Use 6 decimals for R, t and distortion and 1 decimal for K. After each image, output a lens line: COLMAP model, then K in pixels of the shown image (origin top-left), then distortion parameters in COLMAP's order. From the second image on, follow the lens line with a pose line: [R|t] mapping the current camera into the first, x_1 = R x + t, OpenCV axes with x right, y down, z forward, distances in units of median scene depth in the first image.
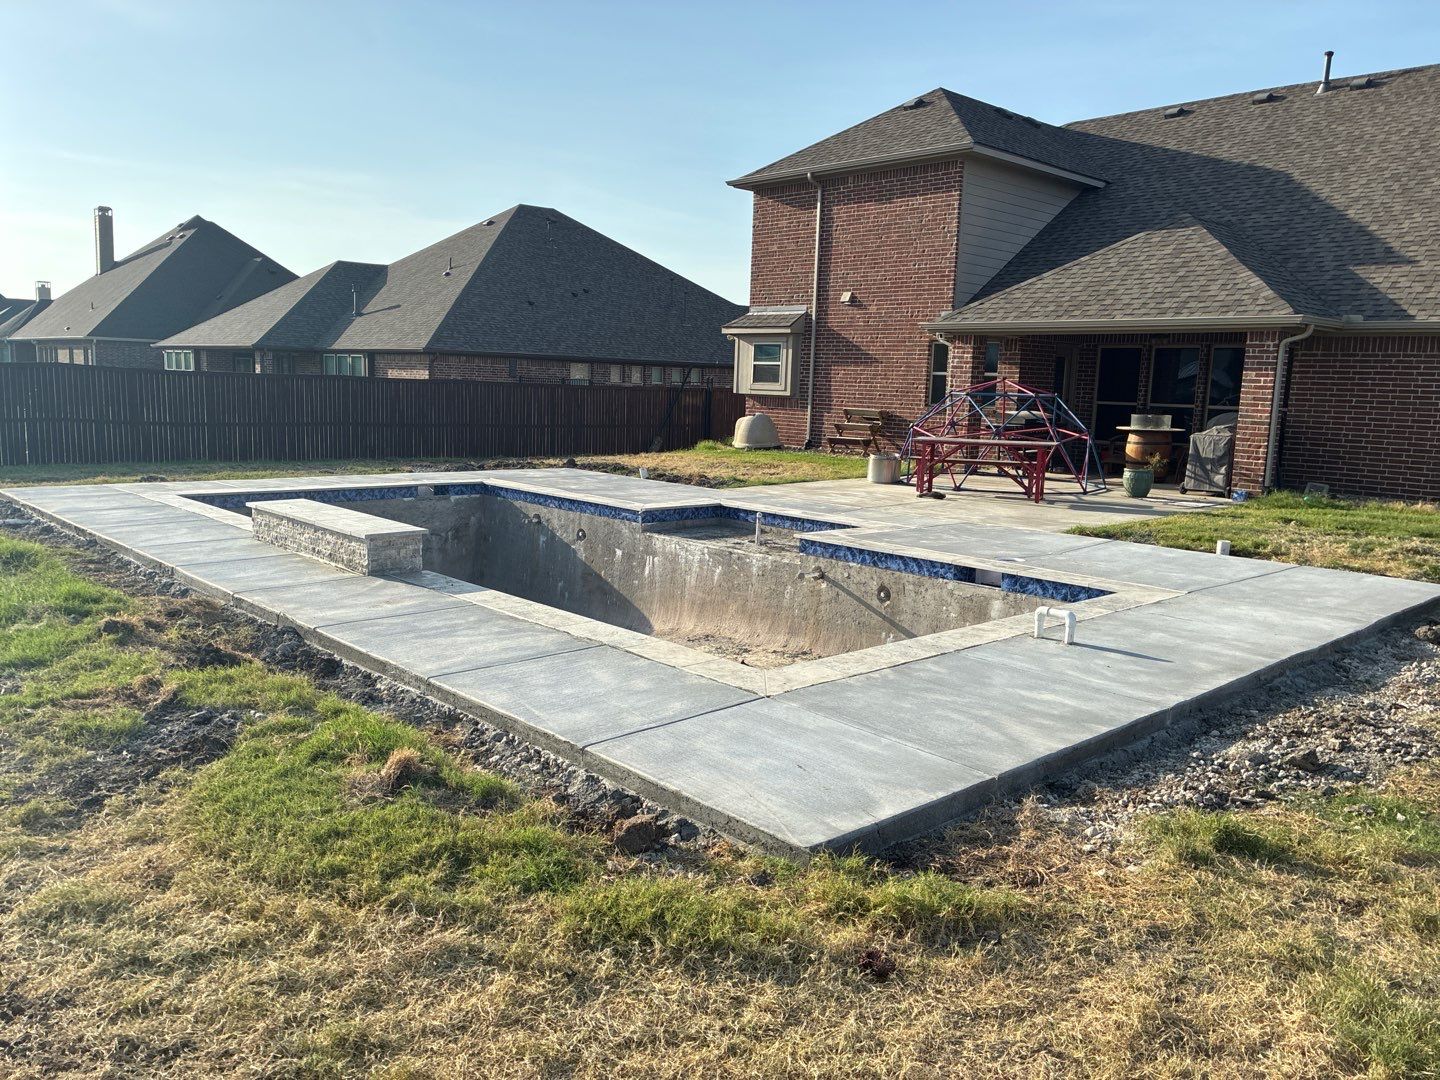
lens RADIAL K [[1086.4, 0, 705.8], [0, 1086.4, 544.7], [0, 0, 1]] dist [0.046696, -0.058594]
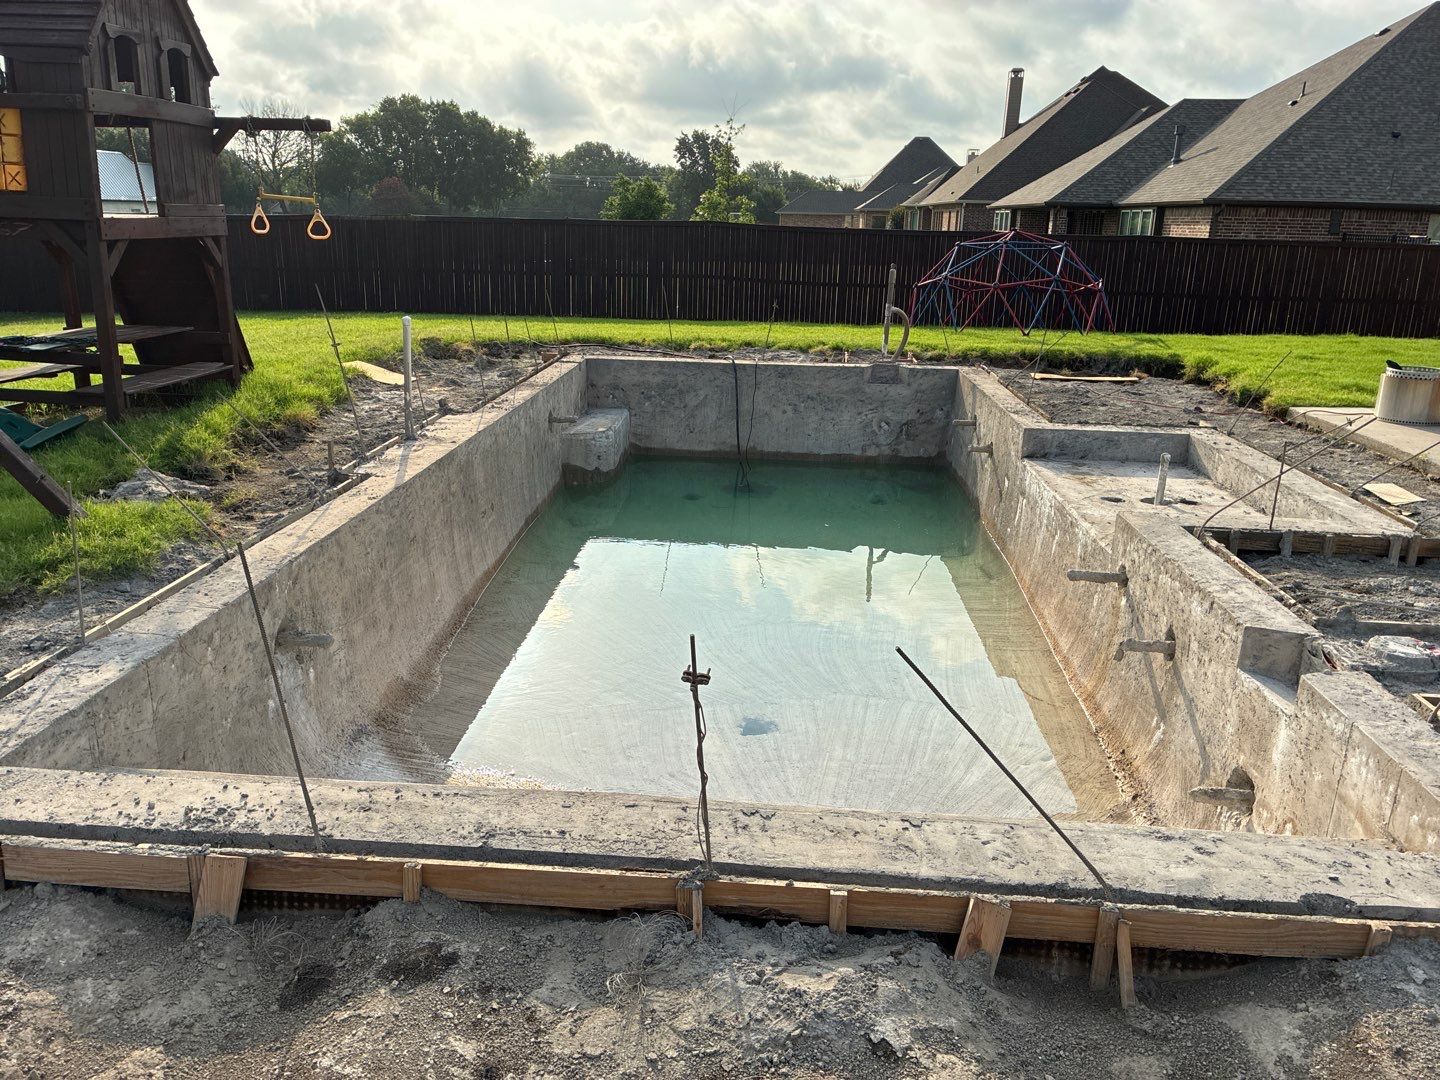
lens RADIAL K [[1086.4, 0, 704.2], [0, 1086.4, 534.0], [0, 0, 1]] dist [0.046696, -0.058594]
pose [[0.682562, 0.188377, -0.706133, 0.166533], [-0.110233, 0.981692, 0.155336, -0.027945], [0.722467, -0.028187, 0.690831, 0.221783]]
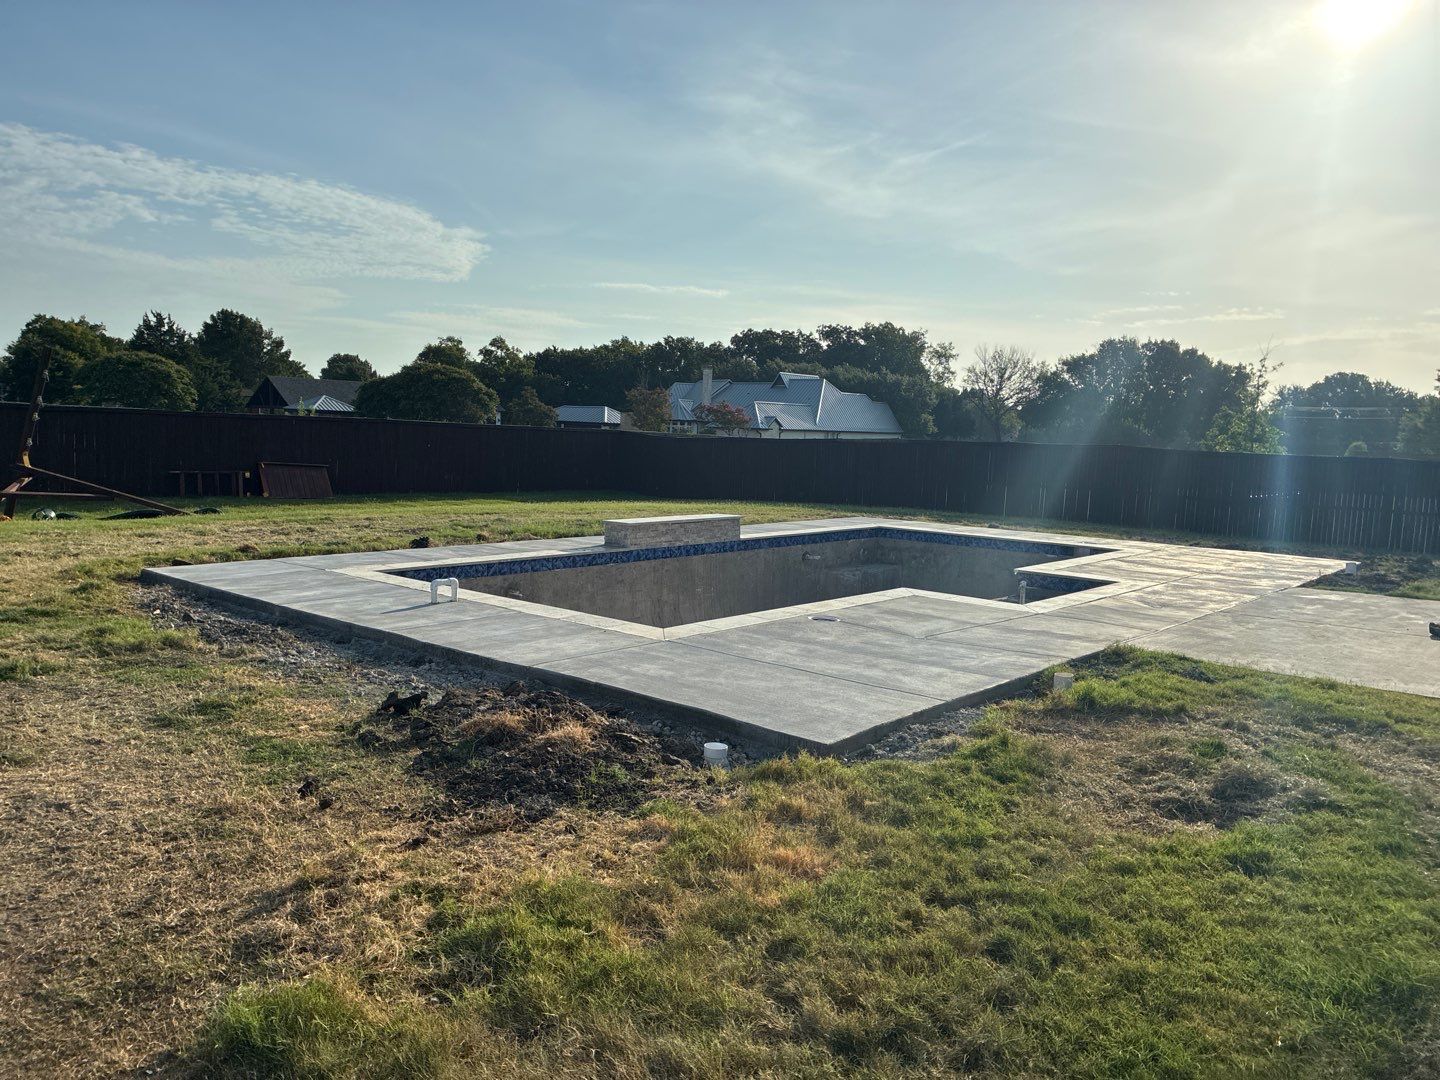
lens RADIAL K [[1086.4, 0, 719.6], [0, 1086.4, 547.0], [0, 0, 1]] dist [0.046696, -0.058594]
pose [[0.115819, 0.081448, -0.989925, 0.507333], [-0.177655, 0.982260, 0.060032, -0.036967], [0.977254, 0.168913, 0.128234, 0.340968]]
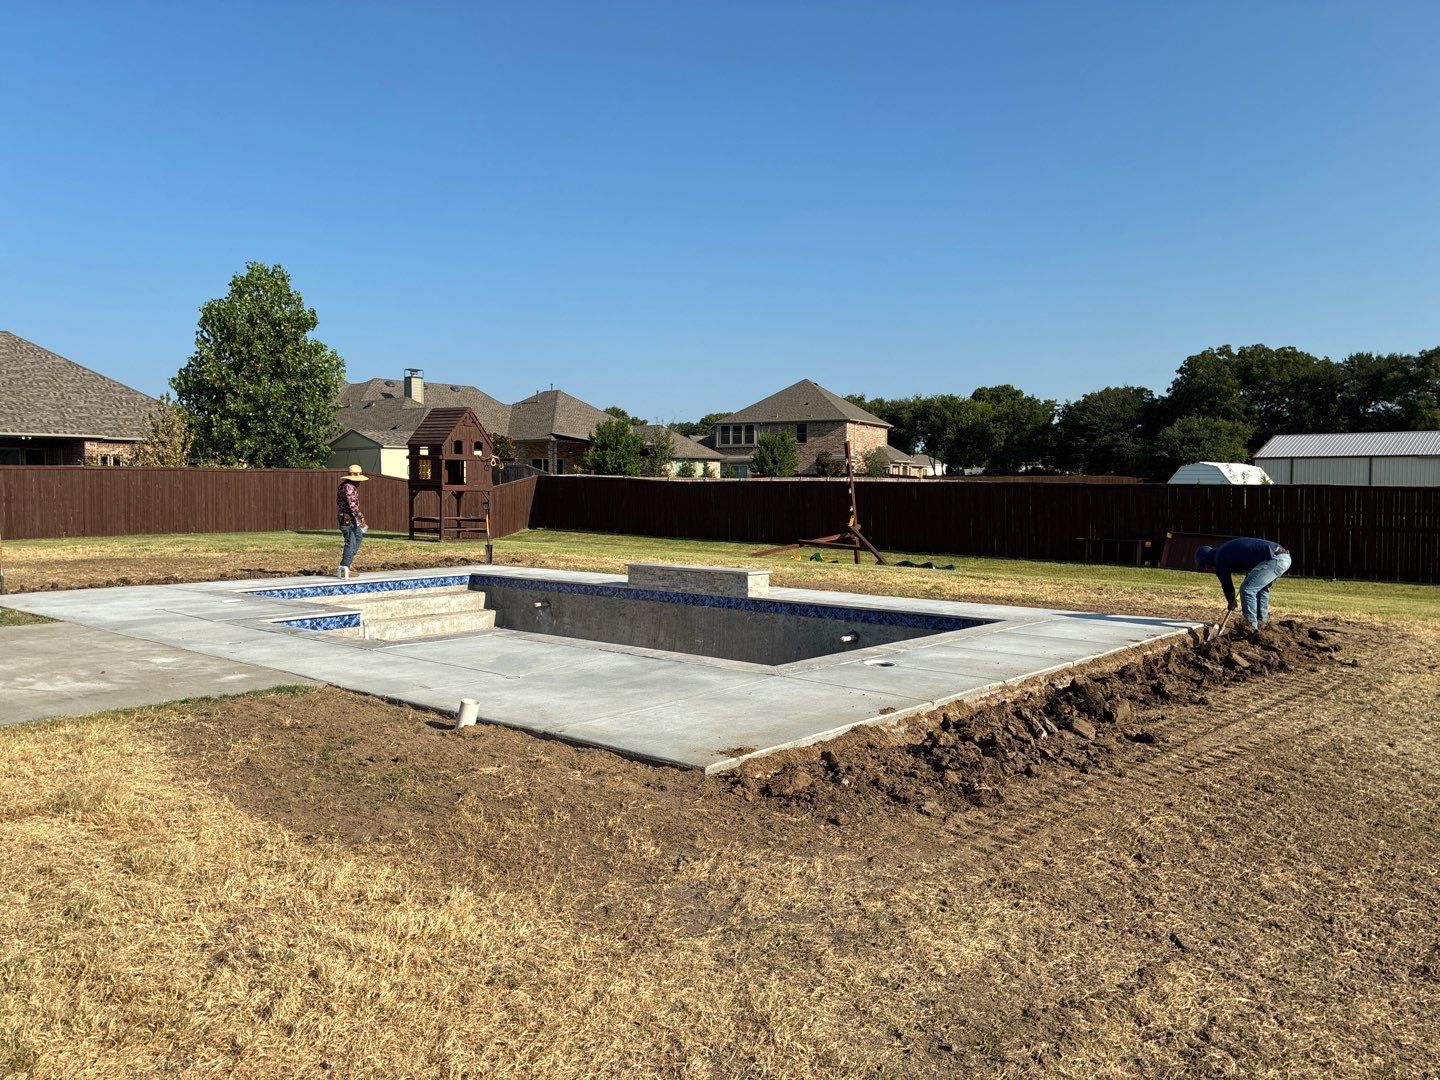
lens RADIAL K [[1086.4, 0, 708.0], [0, 1086.4, 534.0], [0, 0, 1]] dist [0.046696, -0.058594]
pose [[-0.994619, -0.027648, -0.099844, -0.076446], [-0.046170, 0.981031, 0.188272, -0.154675], [0.092745, 0.191868, -0.977029, 1.035699]]
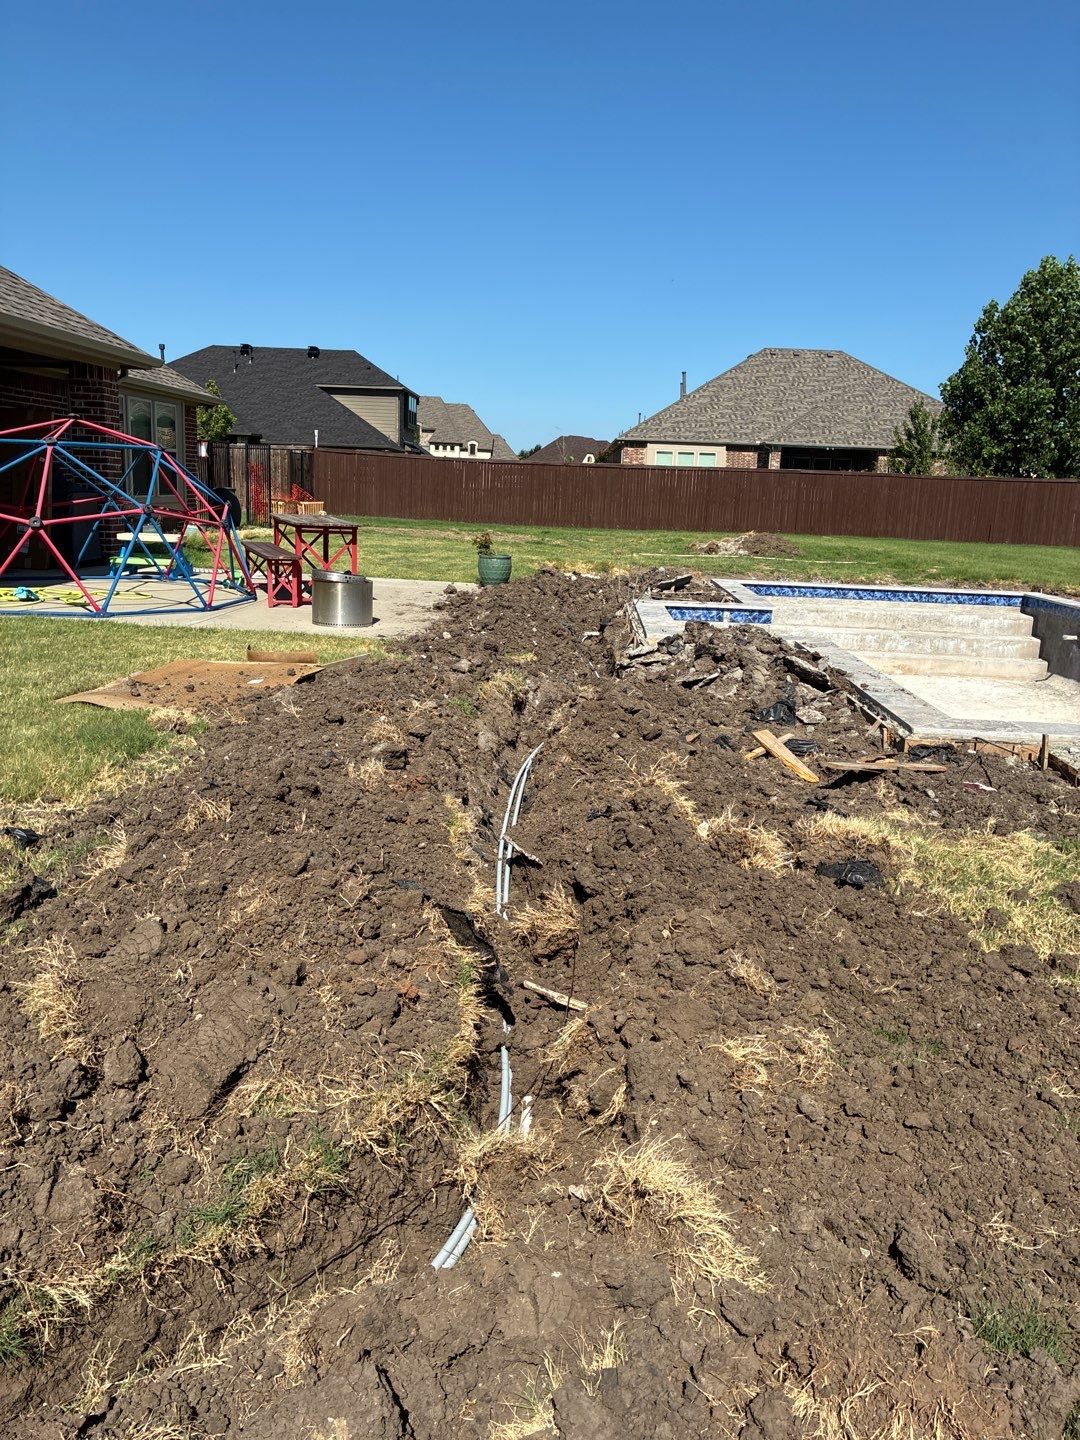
lens RADIAL K [[1086.4, 0, 527.9], [0, 1086.4, 702.0], [0, 0, 1]] dist [0.046696, -0.058594]
pose [[-0.693514, -0.198547, 0.692544, -0.256718], [0.046258, 0.947020, 0.317826, -0.137405], [-0.718956, 0.252453, -0.647587, 0.935339]]
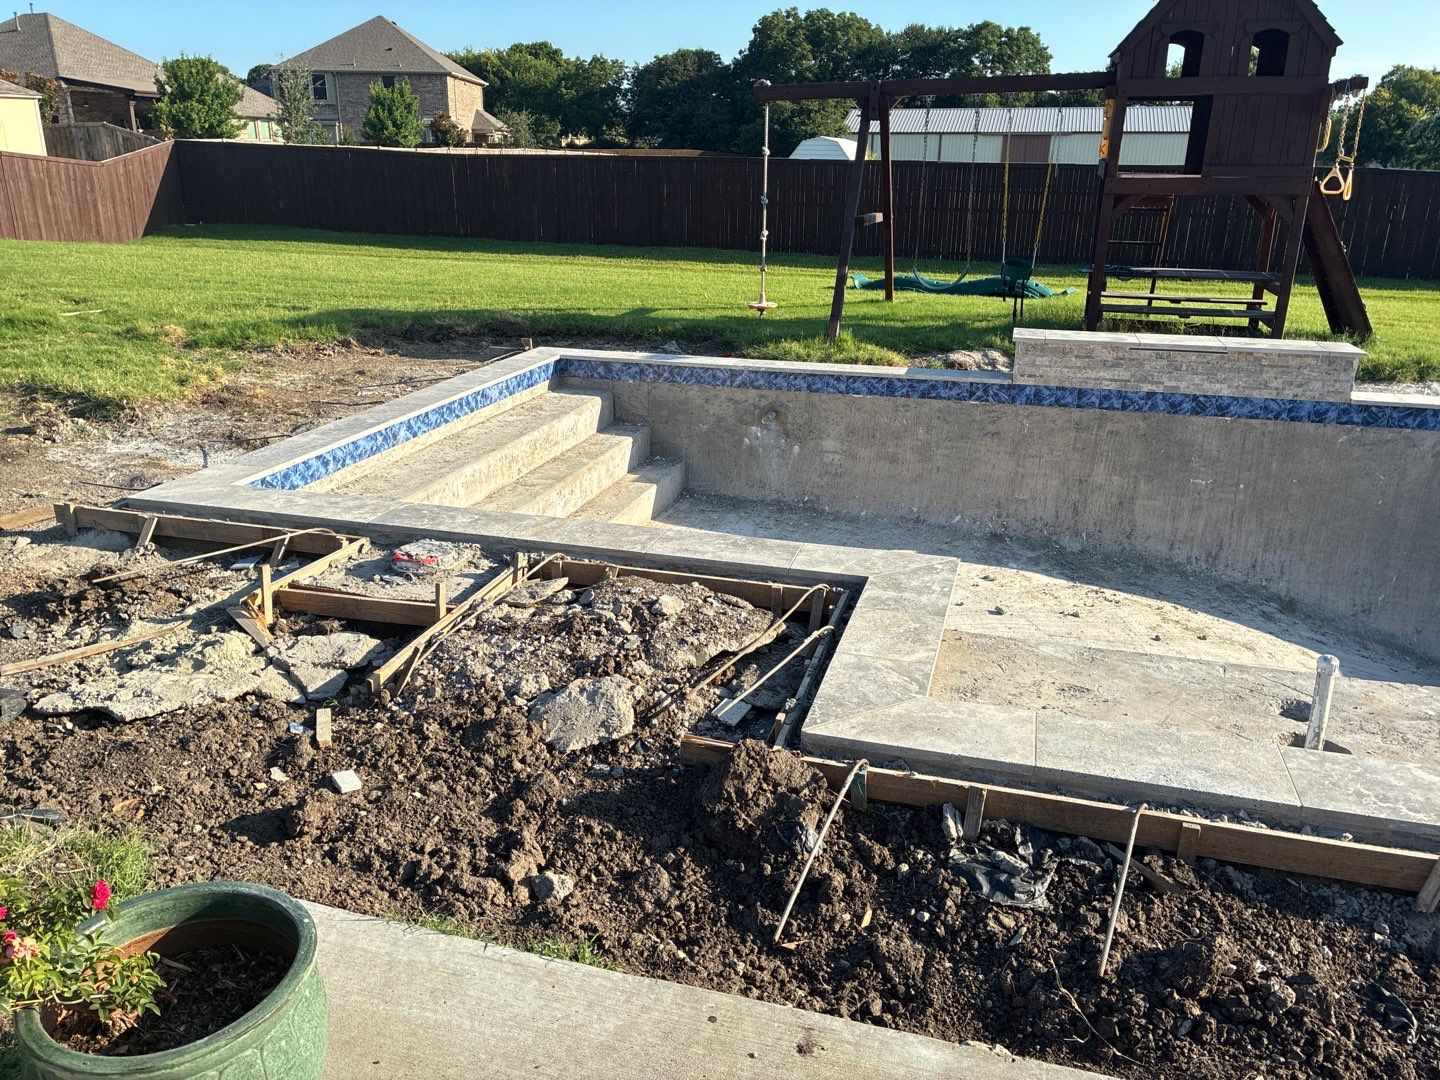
lens RADIAL K [[1086.4, 0, 707.7], [0, 1086.4, 532.8], [0, 0, 1]] dist [0.046696, -0.058594]
pose [[-0.854691, 0.129783, -0.502652, 0.176311], [-0.112843, 0.898651, 0.423902, -0.086553], [0.506724, 0.419026, -0.753425, 0.608207]]
